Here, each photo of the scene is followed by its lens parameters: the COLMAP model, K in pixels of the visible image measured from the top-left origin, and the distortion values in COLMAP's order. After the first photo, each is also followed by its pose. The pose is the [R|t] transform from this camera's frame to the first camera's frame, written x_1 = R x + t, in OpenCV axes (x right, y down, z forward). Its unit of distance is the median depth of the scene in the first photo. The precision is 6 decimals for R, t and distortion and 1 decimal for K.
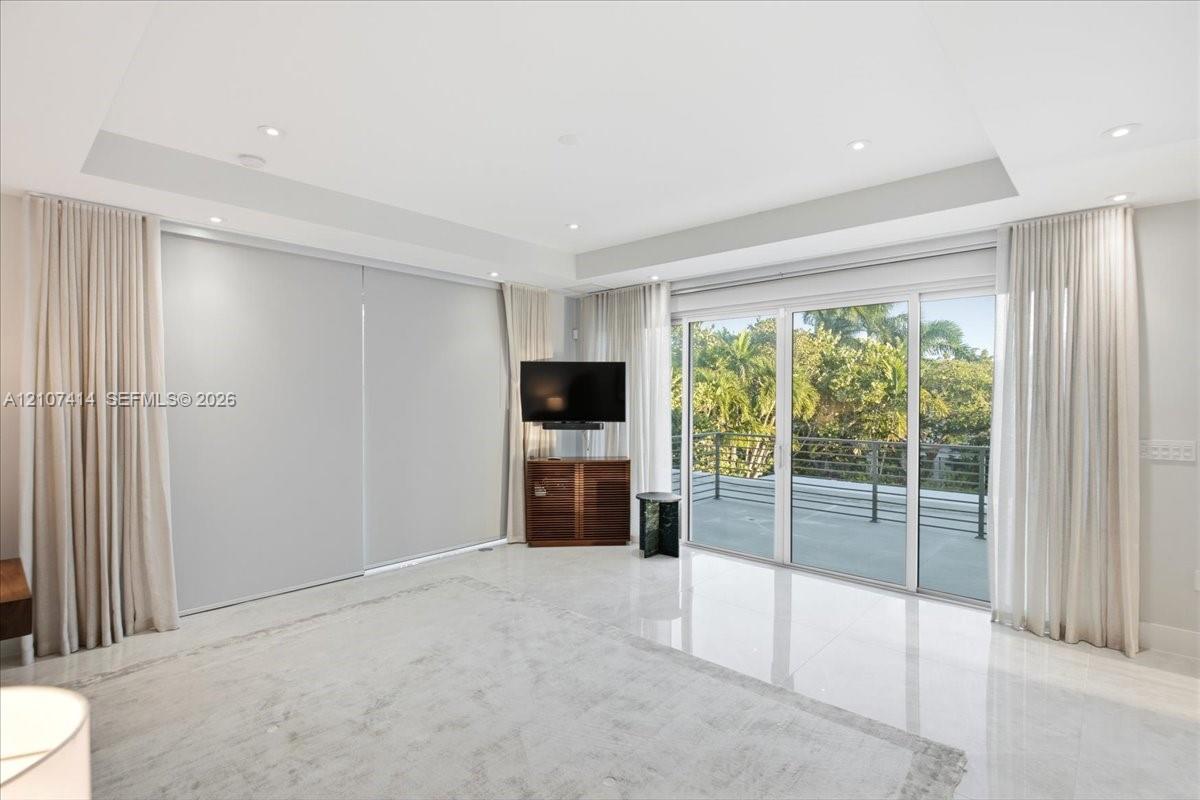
lens RADIAL K [[572.1, 0, 599.6], [0, 572.1, 394.4], [0, 0, 1]] dist [0.003371, -0.000937]
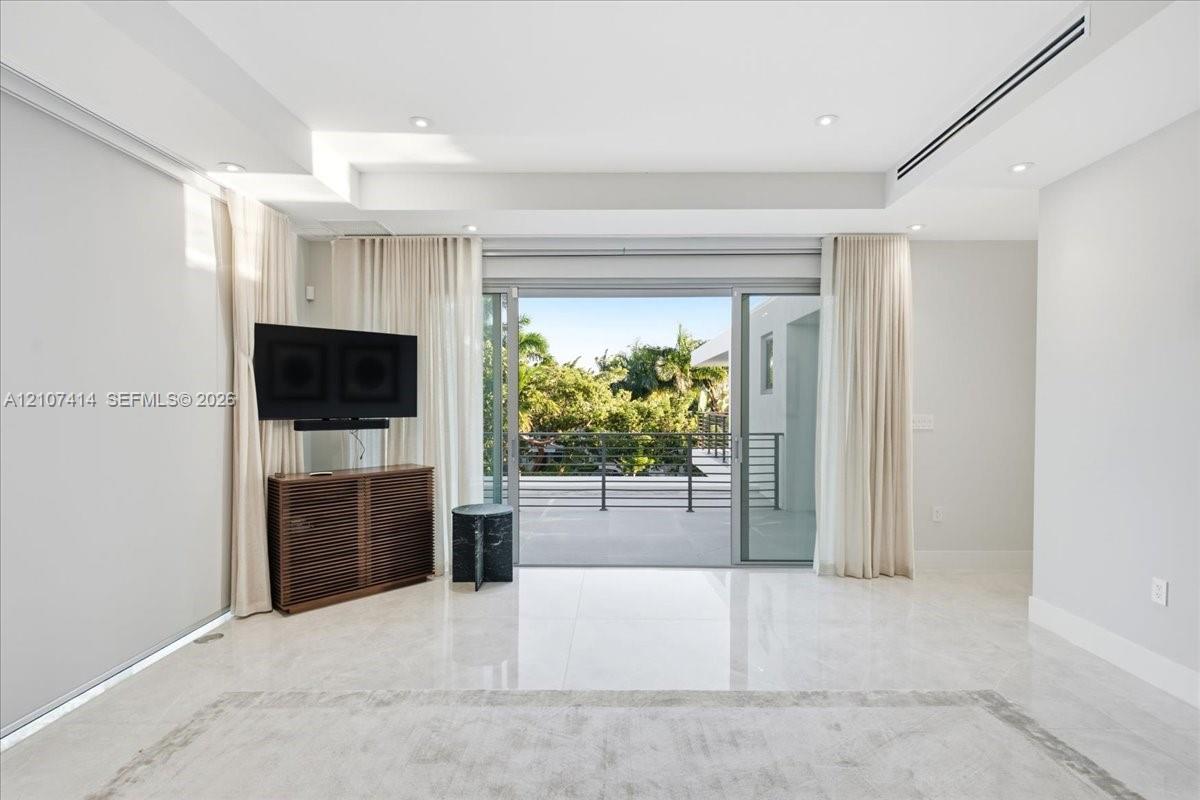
lens RADIAL K [[572.1, 0, 598.8], [0, 572.1, 412.2], [0, 0, 1]] dist [0.003371, -0.000937]
pose [[0.745152, -0.014382, 0.666740, -0.282361], [-0.000878, 0.999745, 0.022546, 0.025538], [-0.666894, -0.017385, 0.744949, 0.292841]]
